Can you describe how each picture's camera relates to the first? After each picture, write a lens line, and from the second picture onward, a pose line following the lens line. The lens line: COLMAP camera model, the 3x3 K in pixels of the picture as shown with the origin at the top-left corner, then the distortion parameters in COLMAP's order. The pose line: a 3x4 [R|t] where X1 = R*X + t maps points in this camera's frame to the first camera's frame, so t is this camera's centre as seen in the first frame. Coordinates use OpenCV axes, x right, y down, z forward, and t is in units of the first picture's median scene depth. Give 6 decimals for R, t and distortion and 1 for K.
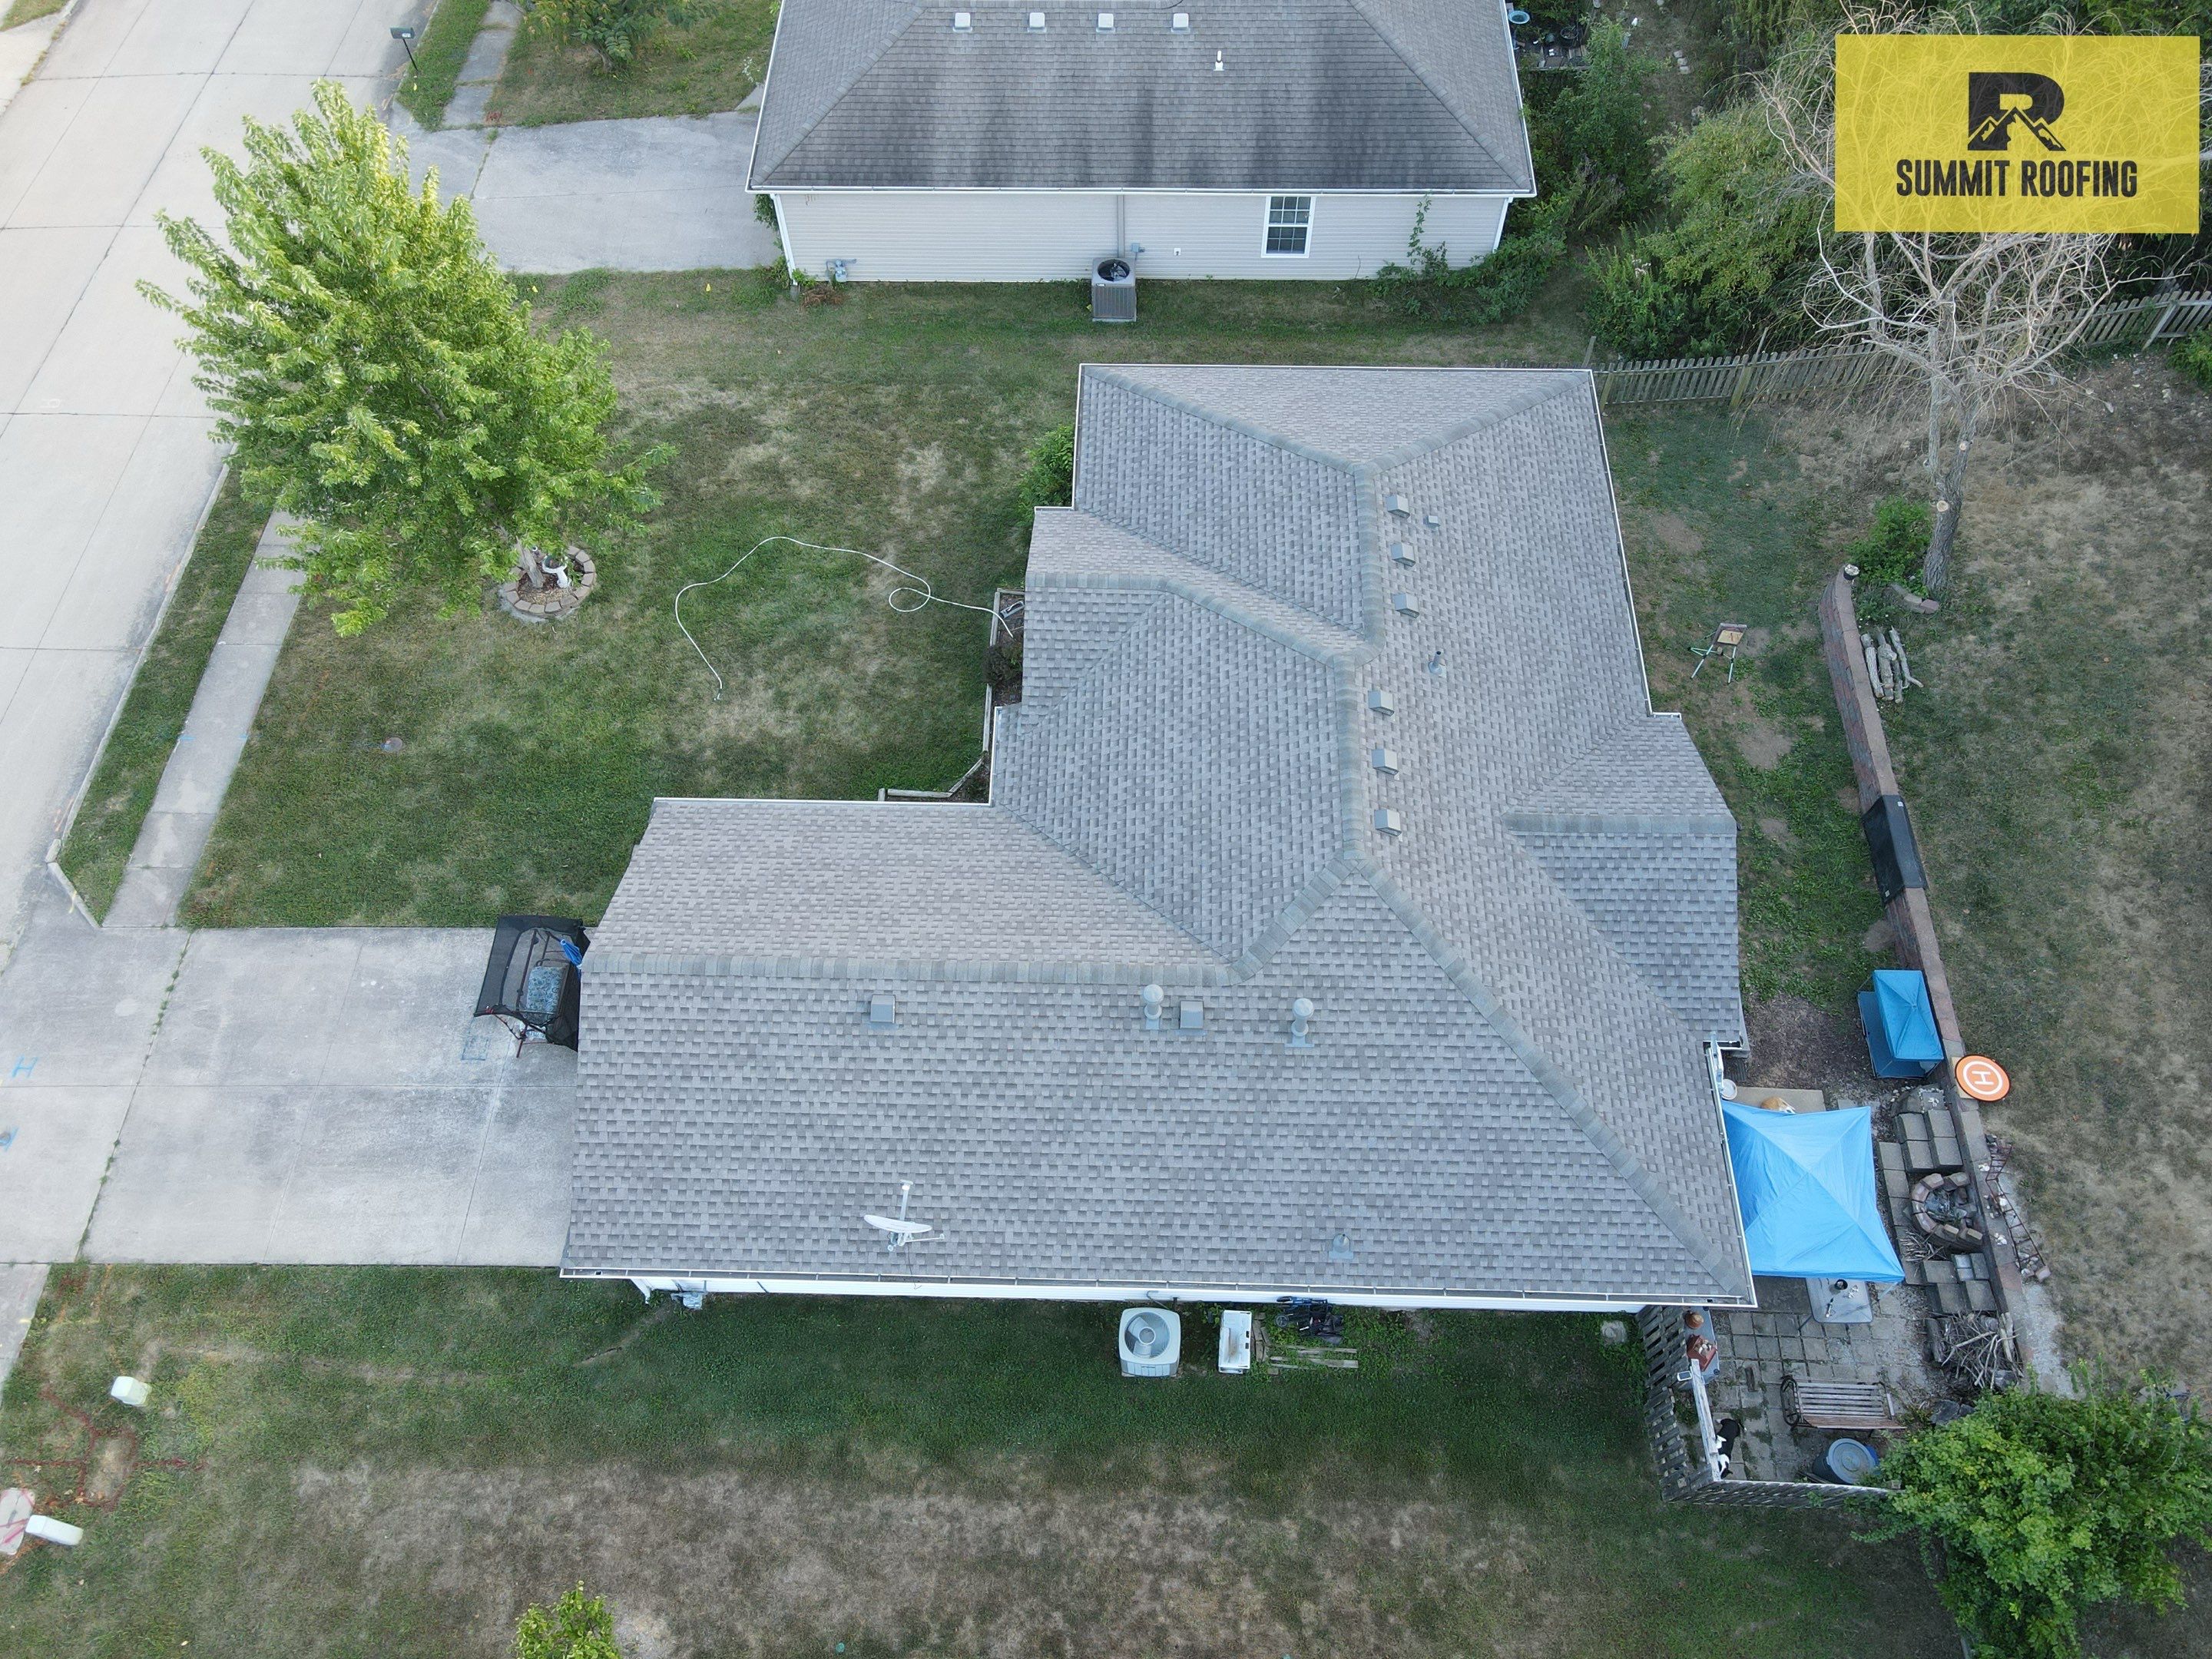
lens RADIAL K [[1631.9, 0, 1106.8], [0, 1631.9, 830.5], [0, 0, 1]] dist [0.010724, 0.013724]
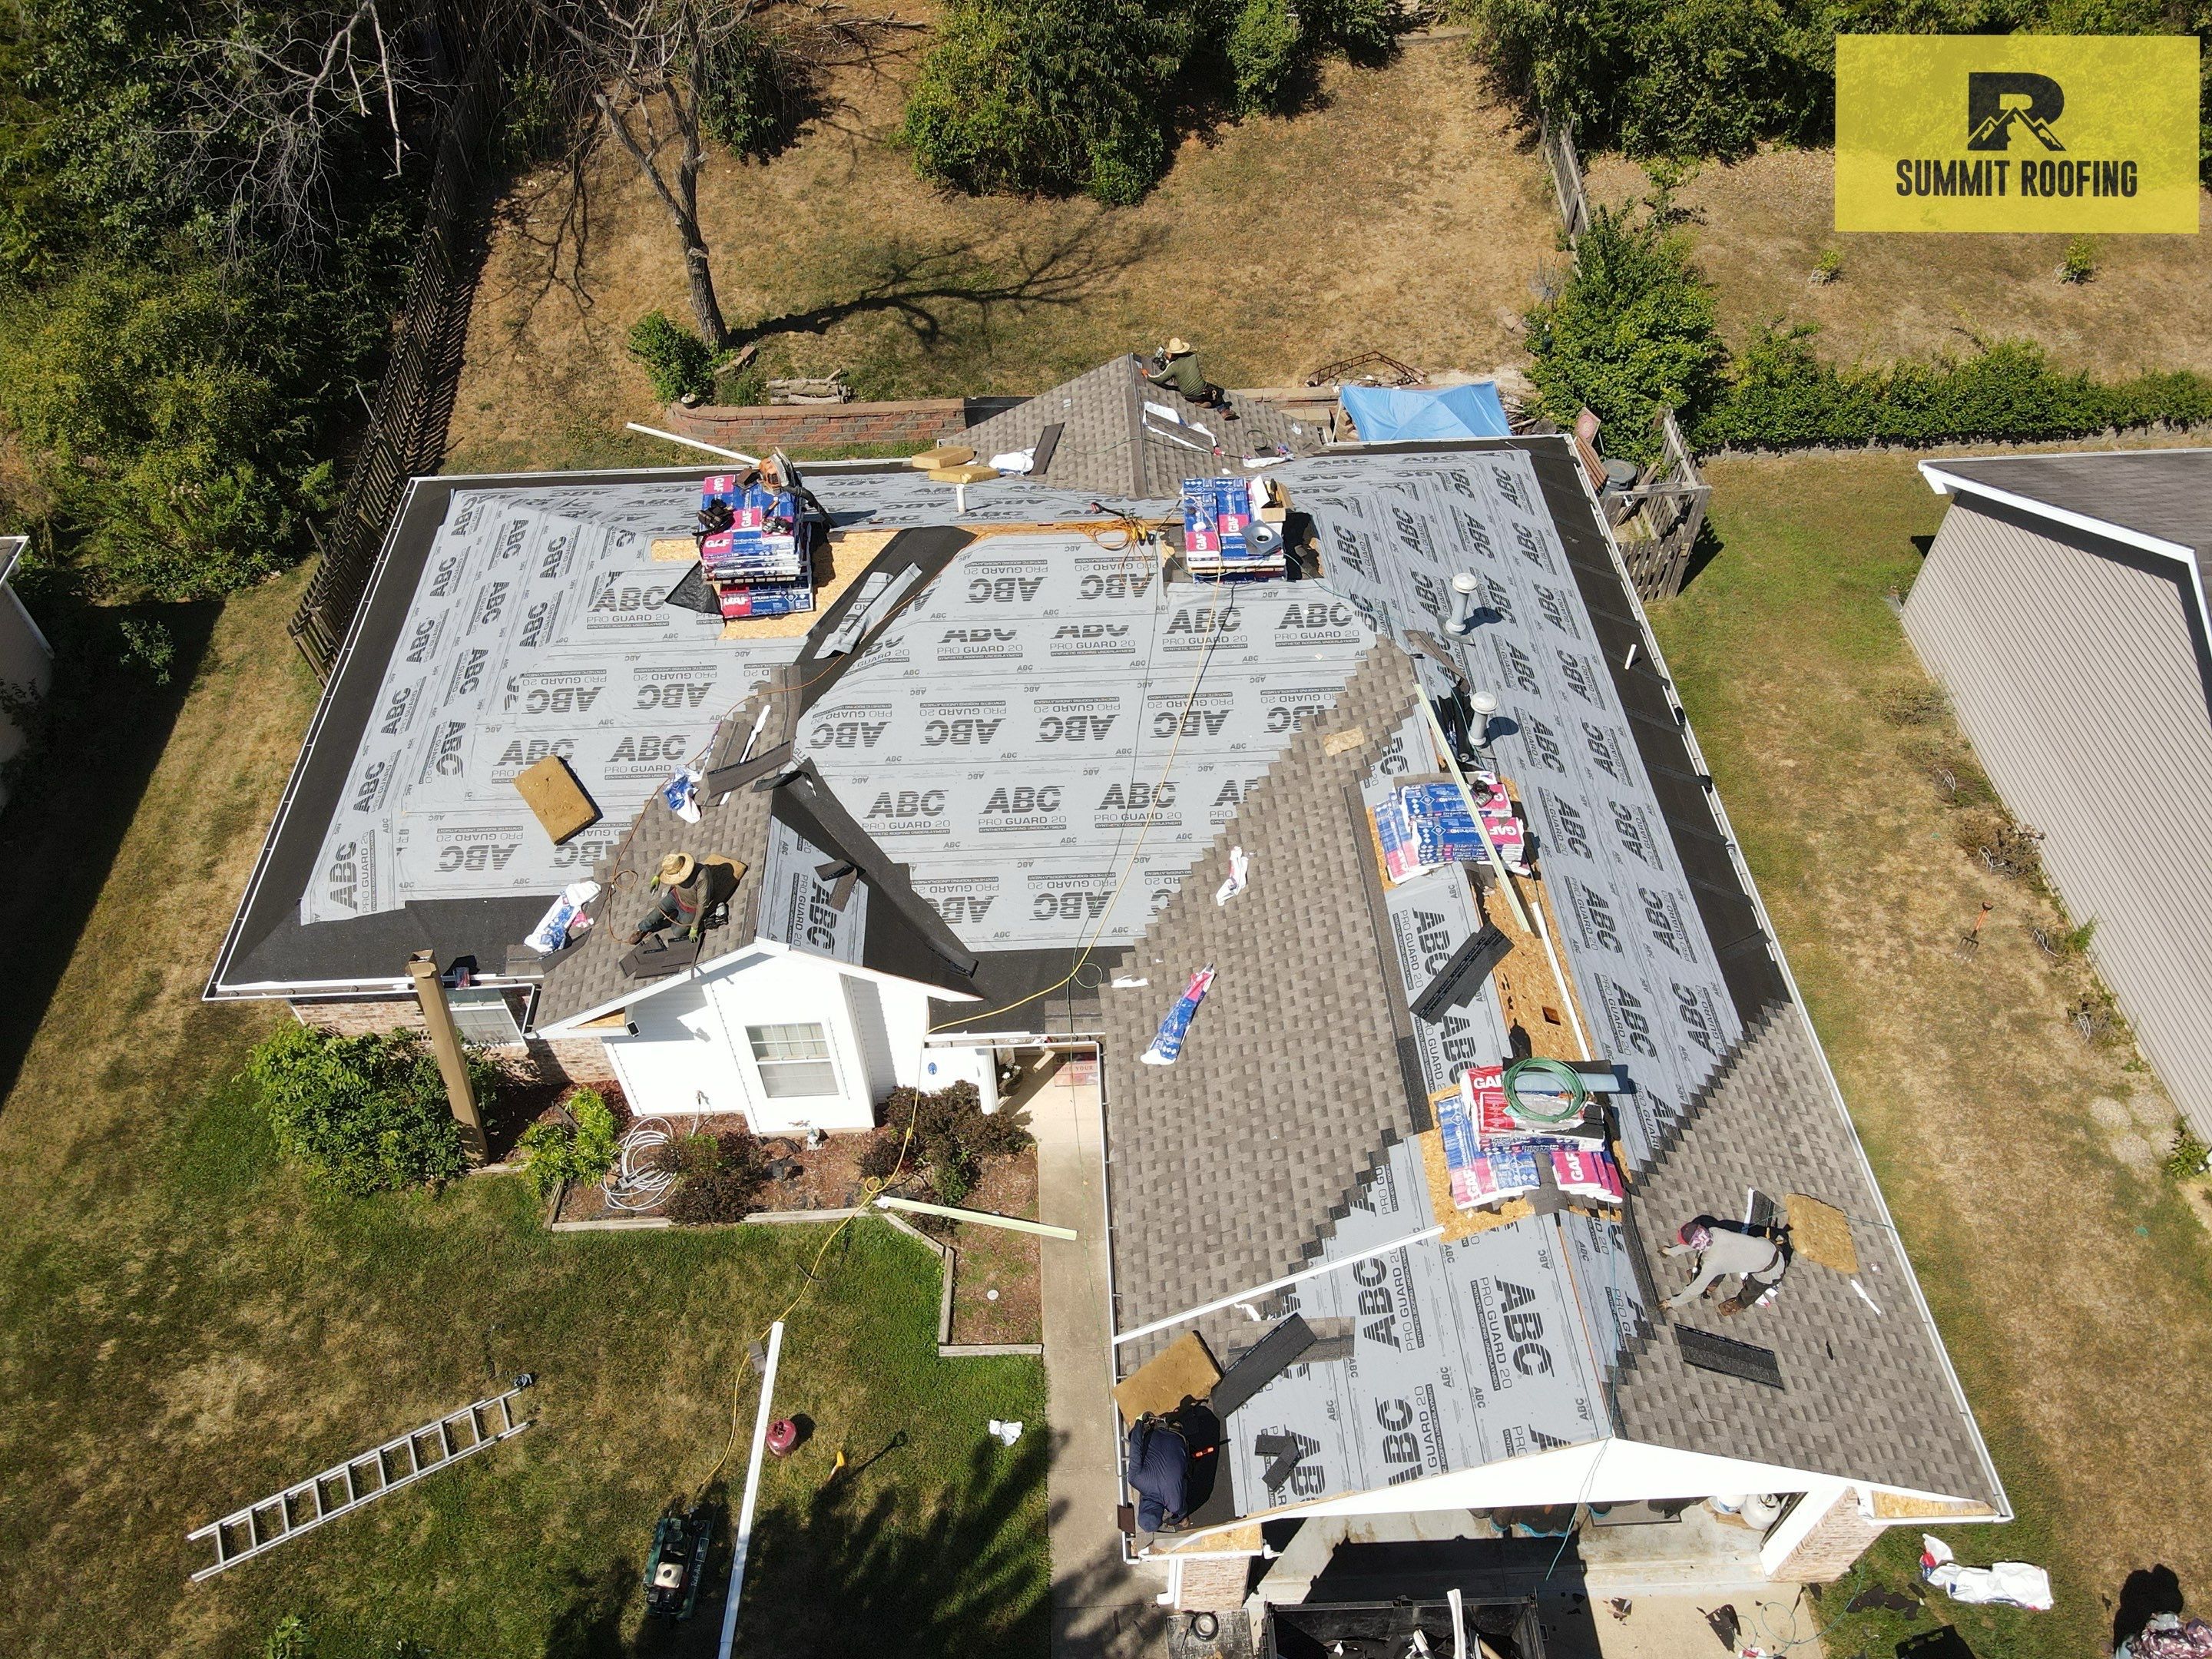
lens RADIAL K [[1631.9, 0, 1103.5], [0, 1631.9, 831.3], [0, 0, 1]] dist [0.010724, 0.013724]
pose [[-0.073424, -0.733507, 0.675705, -0.422107], [0.862467, 0.293498, 0.412322, -0.288913], [-0.500758, 0.613047, 0.611076, 0.481768]]
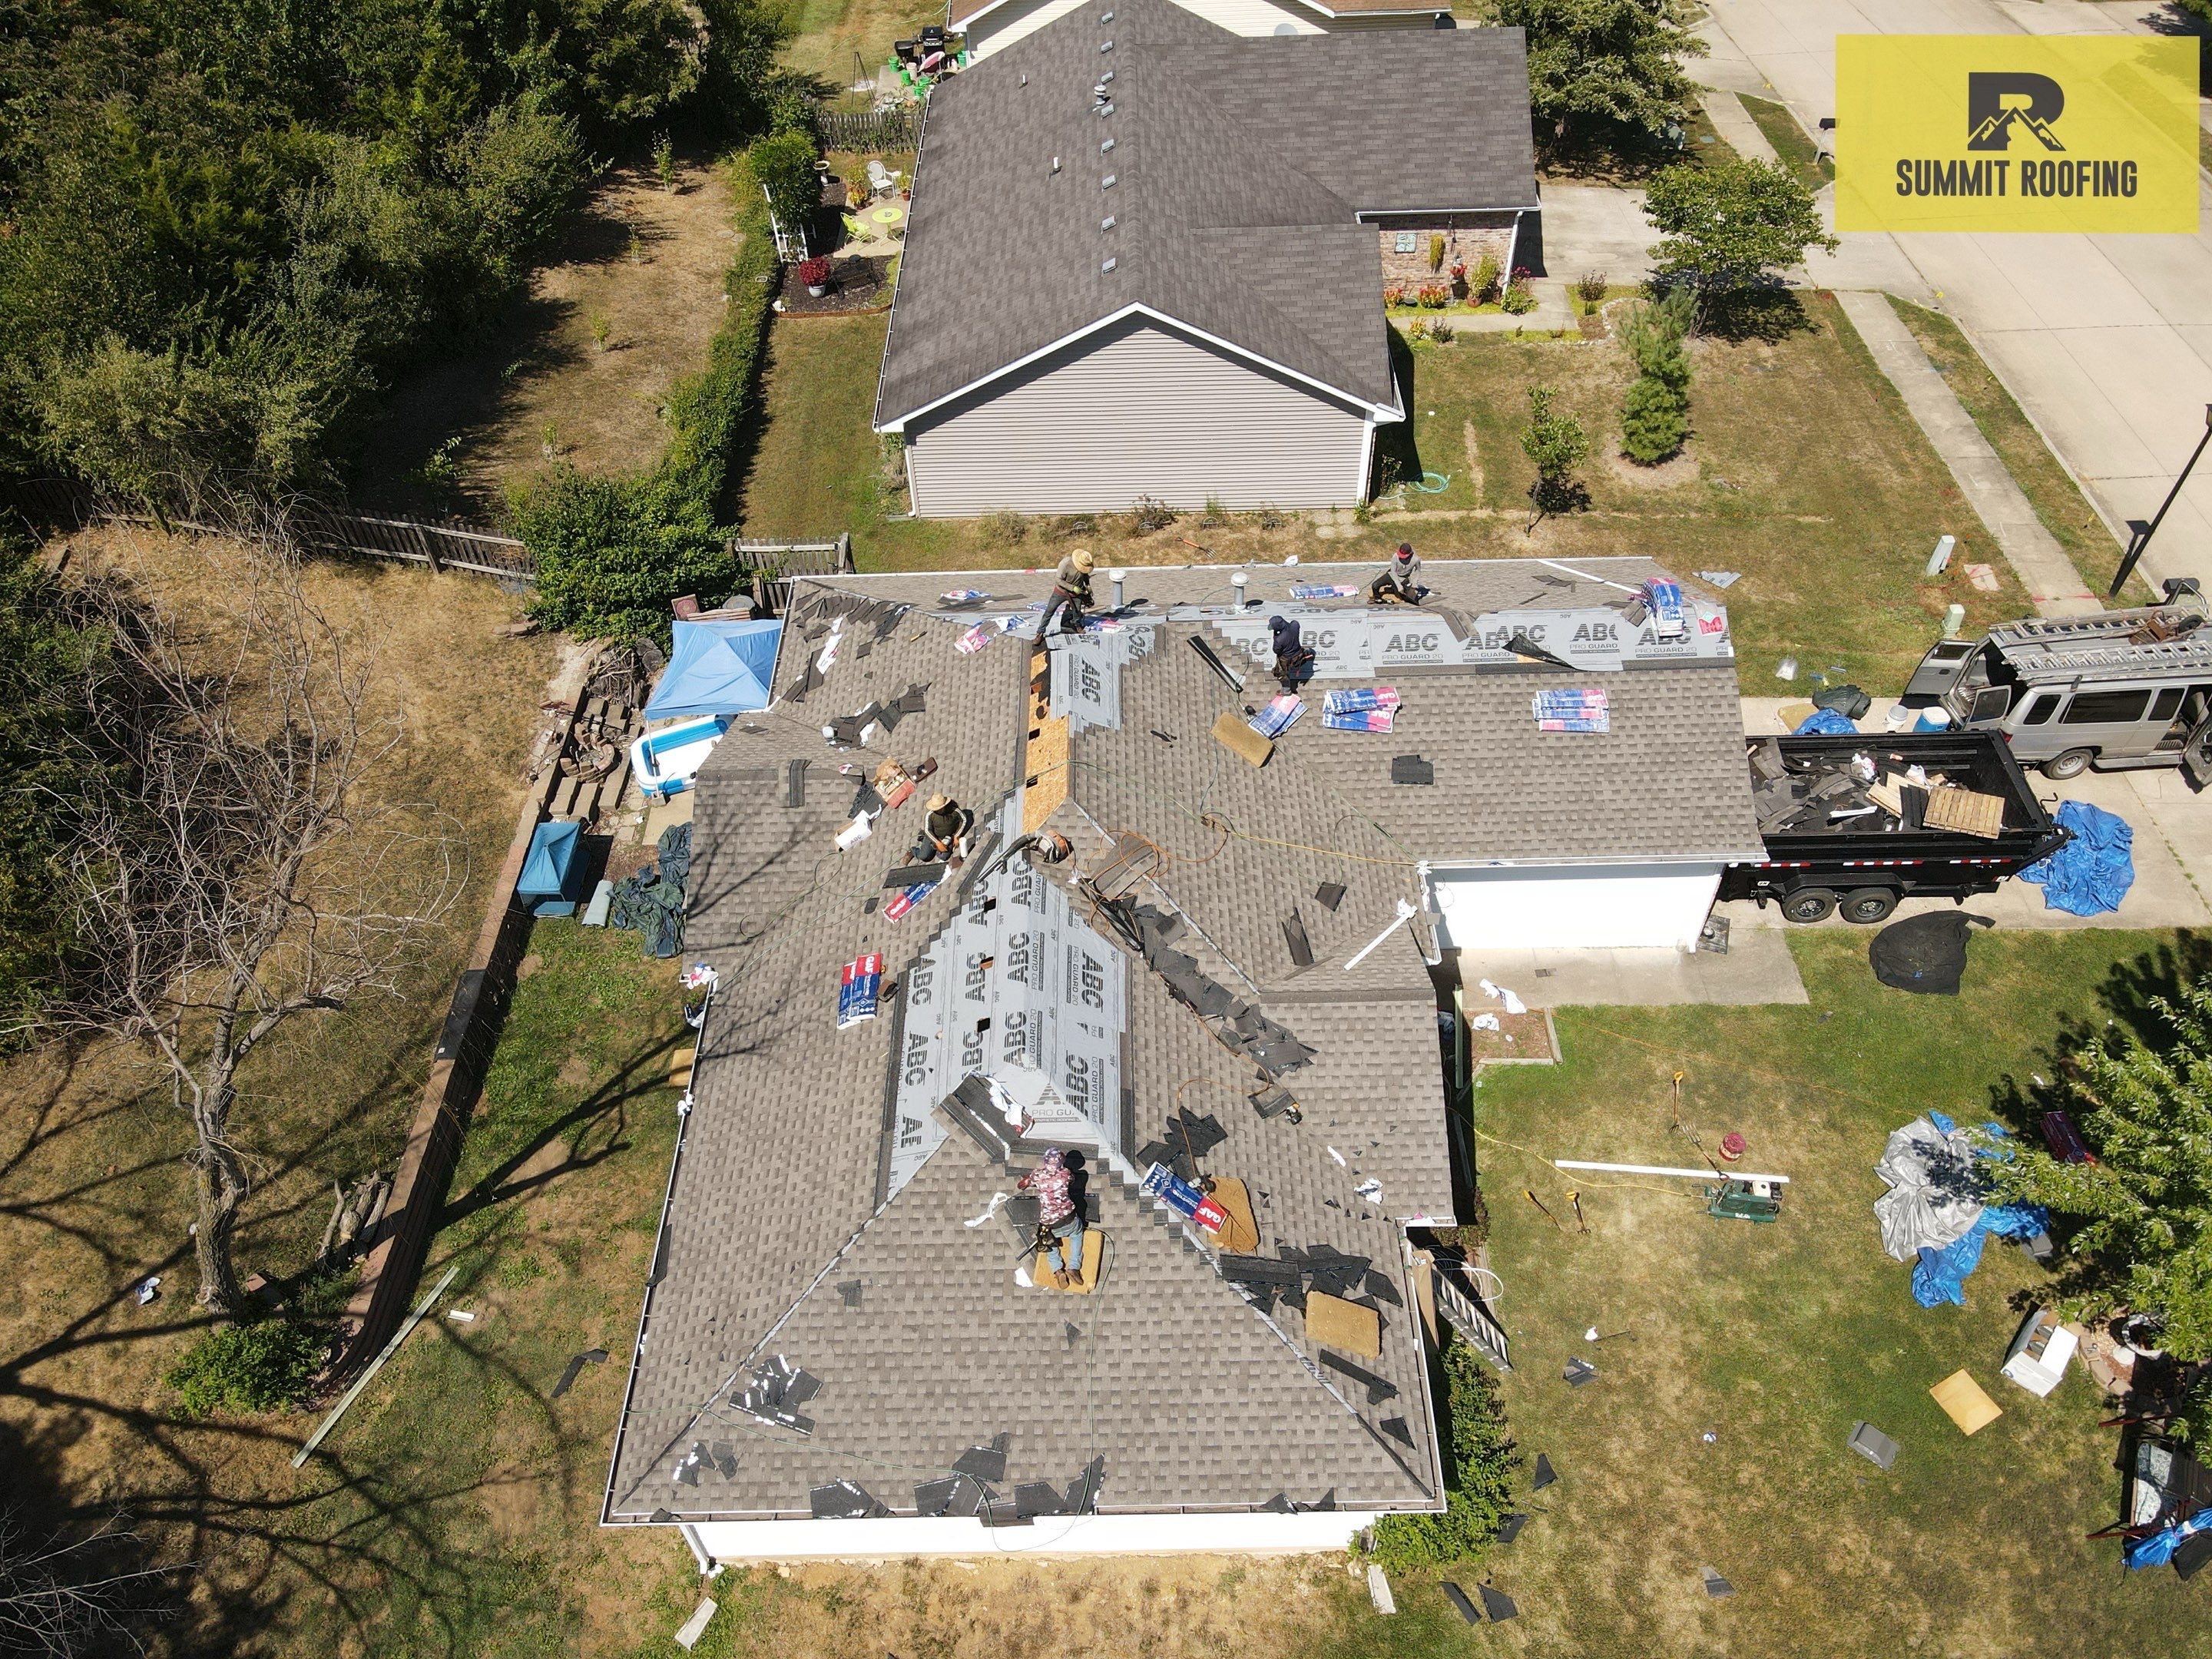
lens RADIAL K [[1631.9, 0, 1108.3], [0, 1631.9, 831.8], [0, 0, 1]] dist [0.010724, 0.013724]
pose [[-0.998760, 0.049733, 0.002119, 0.100888], [-0.011426, -0.270475, 0.962659, -0.857026], [0.048449, 0.961442, 0.270708, 0.639655]]
